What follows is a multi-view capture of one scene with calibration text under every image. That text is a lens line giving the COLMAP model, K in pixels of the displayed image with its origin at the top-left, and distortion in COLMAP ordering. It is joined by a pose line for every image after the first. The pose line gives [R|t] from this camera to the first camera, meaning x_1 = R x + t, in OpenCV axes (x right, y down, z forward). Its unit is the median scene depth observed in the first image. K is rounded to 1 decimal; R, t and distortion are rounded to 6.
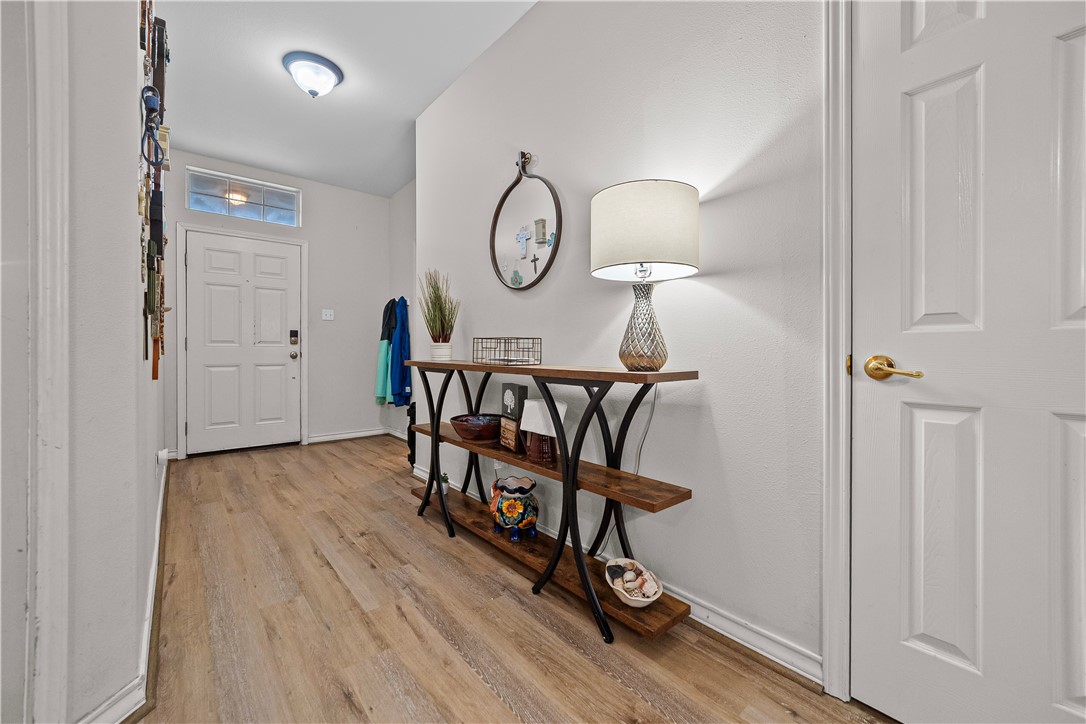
lens RADIAL K [[437.3, 0, 546.8], [0, 437.3, 353.0], [0, 0, 1]] dist [-0.002311, -0.000186]
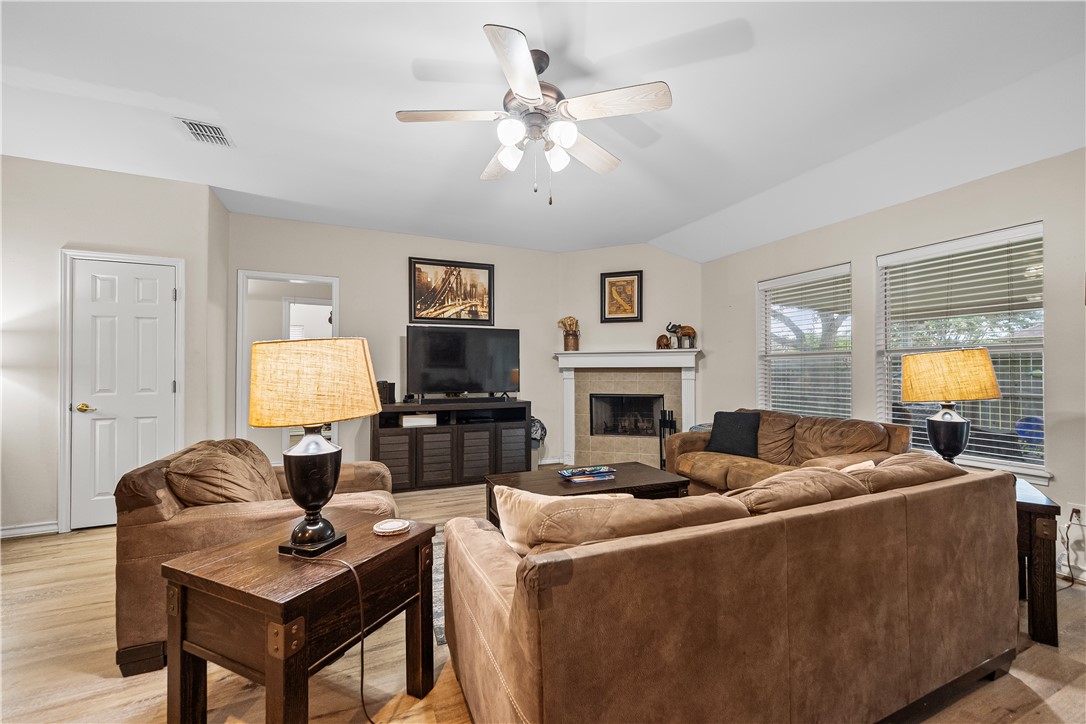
lens RADIAL K [[440.1, 0, 542.3], [0, 440.1, 365.1], [0, 0, 1]] dist [-0.002621, -0.000189]
pose [[0.268252, 0.013457, 0.963255, -0.689241], [0.011942, 0.999779, -0.017293, -0.091848], [-0.963275, 0.016142, 0.268032, -1.529265]]
